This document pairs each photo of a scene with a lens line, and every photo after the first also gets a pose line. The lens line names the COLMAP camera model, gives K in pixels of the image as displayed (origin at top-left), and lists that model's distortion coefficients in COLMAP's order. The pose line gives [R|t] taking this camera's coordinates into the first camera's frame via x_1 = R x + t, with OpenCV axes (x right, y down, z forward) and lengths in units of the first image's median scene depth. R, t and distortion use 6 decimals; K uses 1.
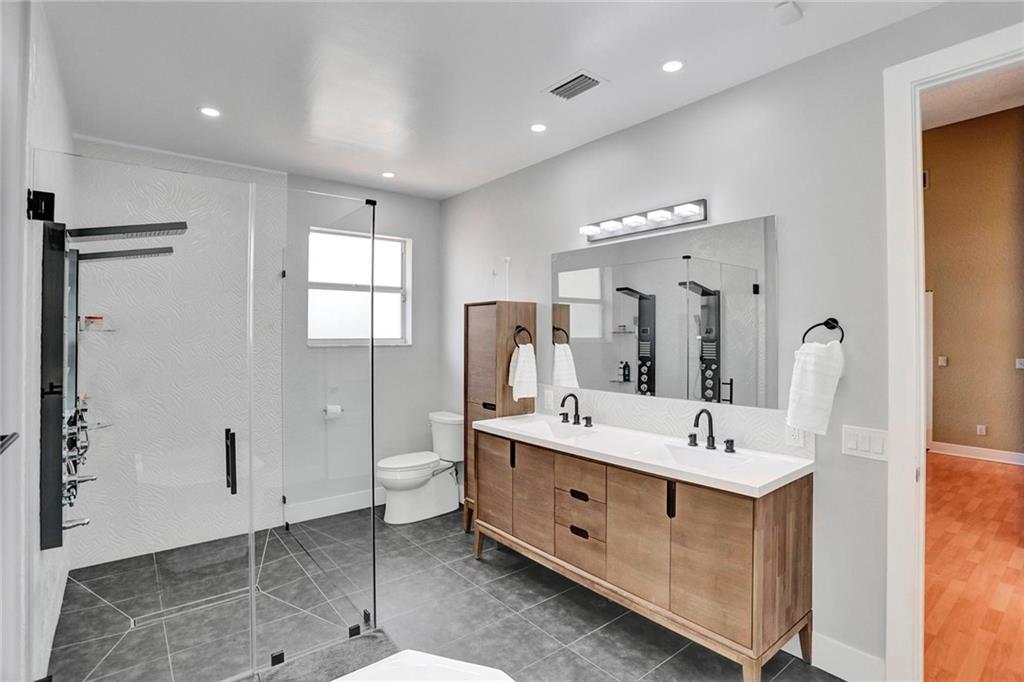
lens RADIAL K [[492.5, 0, 508.7], [0, 492.5, 354.2], [0, 0, 1]] dist [-0.001631, -0.000601]
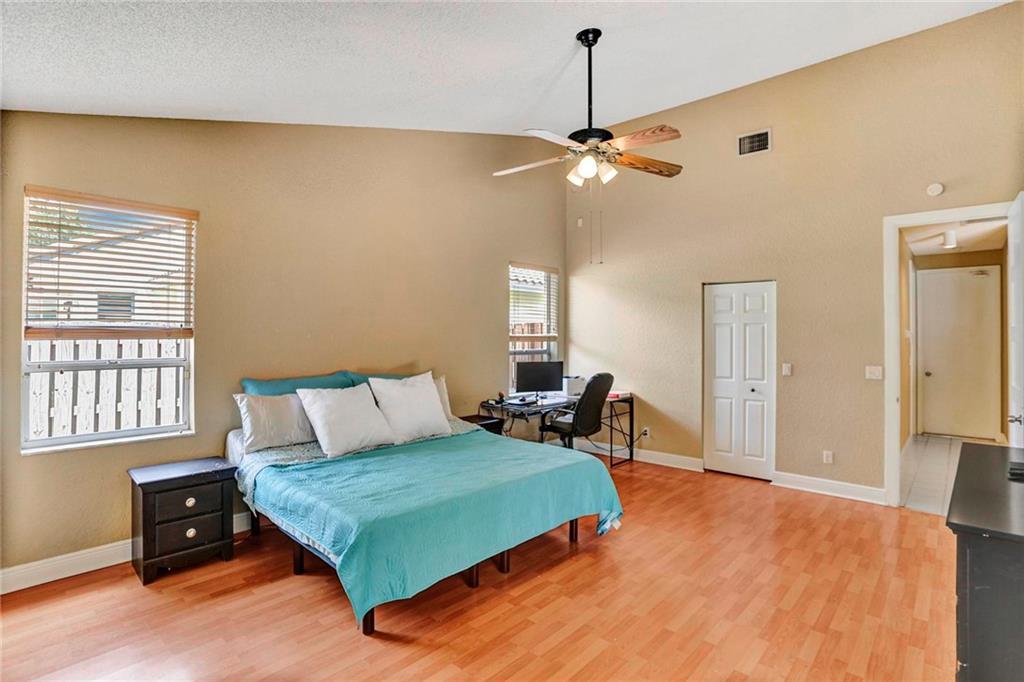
lens RADIAL K [[512.5, 0, 524.2], [0, 512.5, 336.1], [0, 0, 1]] dist [-0.002069, -0.000749]
pose [[0.984414, 0.001515, 0.175858, 2.902704], [0.003809, 0.999545, -0.029935, -0.152584], [-0.175823, 0.030138, 0.983960, 2.325291]]
